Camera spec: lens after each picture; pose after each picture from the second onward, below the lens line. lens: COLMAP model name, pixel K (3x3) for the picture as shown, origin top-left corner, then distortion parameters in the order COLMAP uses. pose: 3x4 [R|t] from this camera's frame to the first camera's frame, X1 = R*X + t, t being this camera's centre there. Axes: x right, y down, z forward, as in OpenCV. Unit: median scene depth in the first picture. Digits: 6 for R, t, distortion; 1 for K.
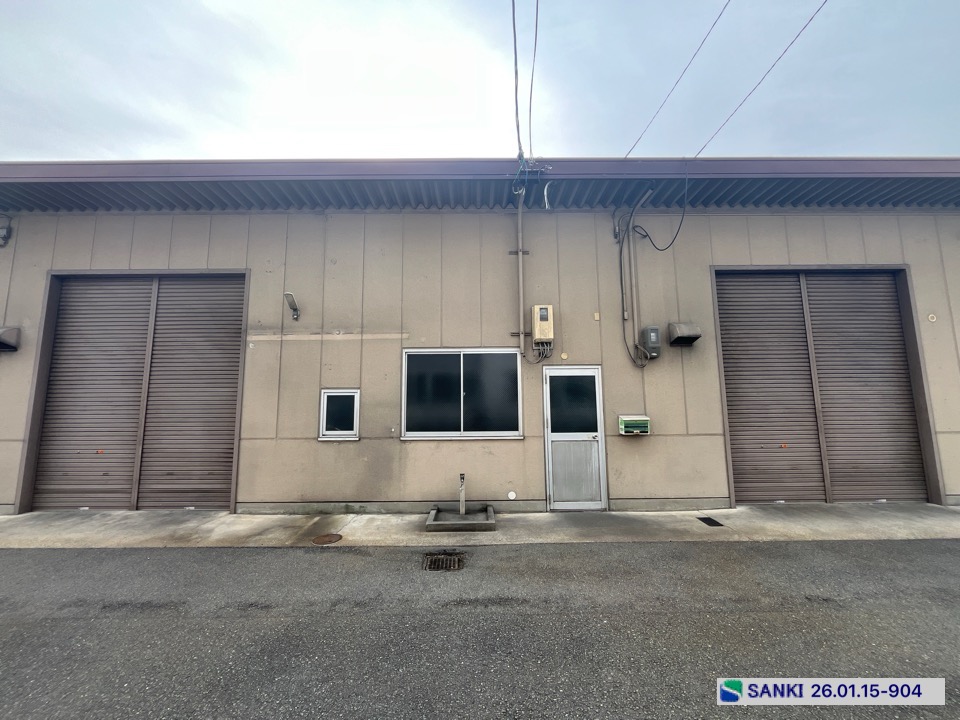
lens RADIAL K [[388.9, 0, 476.1], [0, 388.9, 361.6], [0, 0, 1]] dist [-0.002776, -0.000200]
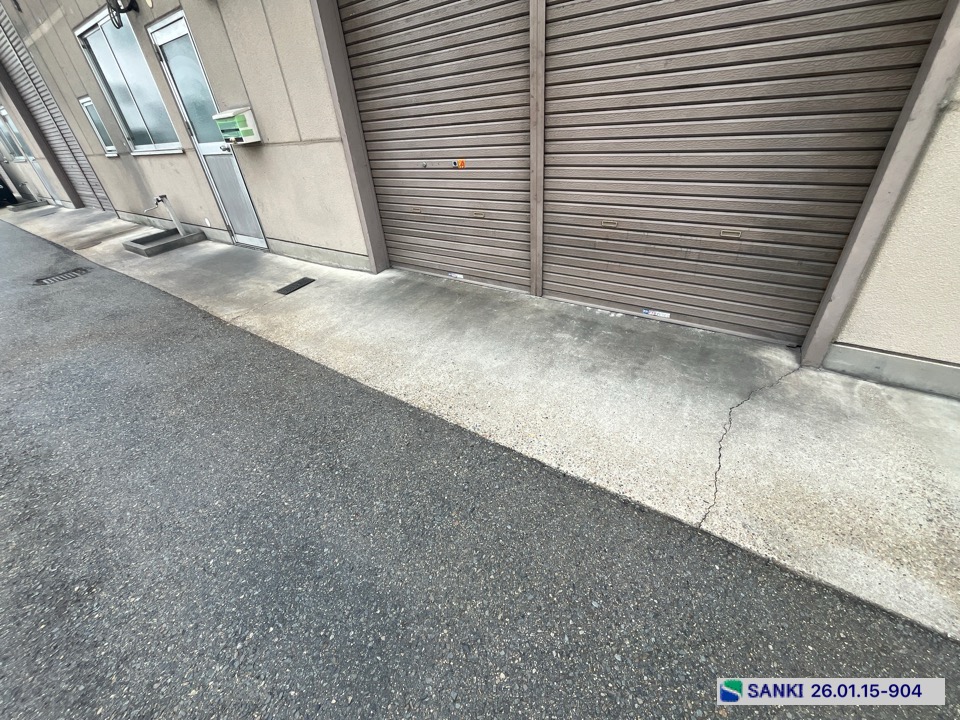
lens RADIAL K [[388.9, 0, 477.1], [0, 388.9, 360.5], [0, 0, 1]] dist [-0.002776, -0.000200]
pose [[0.805569, 0.272107, -0.526324, 1.127028], [0.143821, 0.771938, 0.619215, 0.120862], [0.574782, -0.574516, 0.582715, 0.634358]]
